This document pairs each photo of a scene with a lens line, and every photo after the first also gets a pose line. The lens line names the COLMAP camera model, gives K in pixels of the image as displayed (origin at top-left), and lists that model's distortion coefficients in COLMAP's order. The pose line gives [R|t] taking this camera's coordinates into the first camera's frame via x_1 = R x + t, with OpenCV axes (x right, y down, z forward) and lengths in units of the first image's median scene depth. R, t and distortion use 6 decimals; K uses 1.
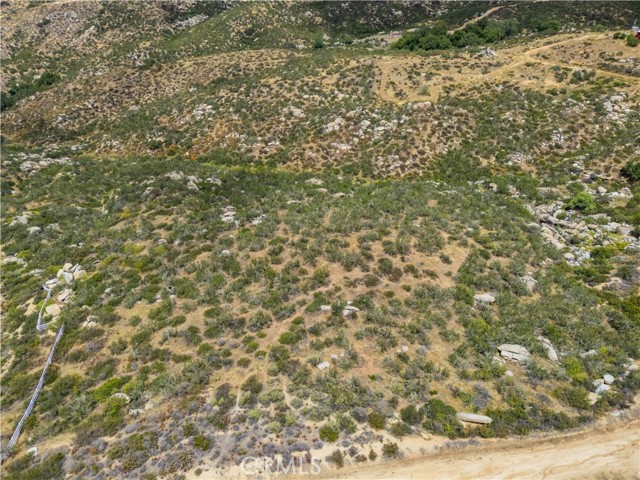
lens RADIAL K [[468.2, 0, 320.0], [0, 468.2, 237.7], [0, 0, 1]] dist [0.073839, -0.060363]
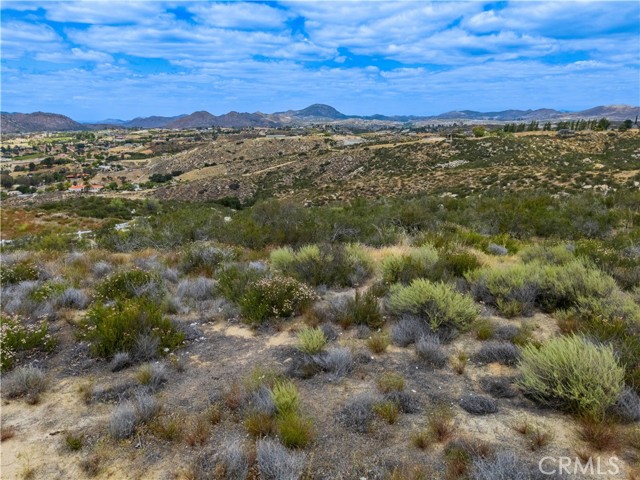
lens RADIAL K [[468.2, 0, 320.0], [0, 468.2, 237.7], [0, 0, 1]] dist [0.073839, -0.060363]
pose [[0.869456, 0.113392, -0.480821, -0.030231], [-0.279008, 0.915920, -0.288522, 0.132237], [0.407677, 0.385010, 0.827989, 0.264866]]
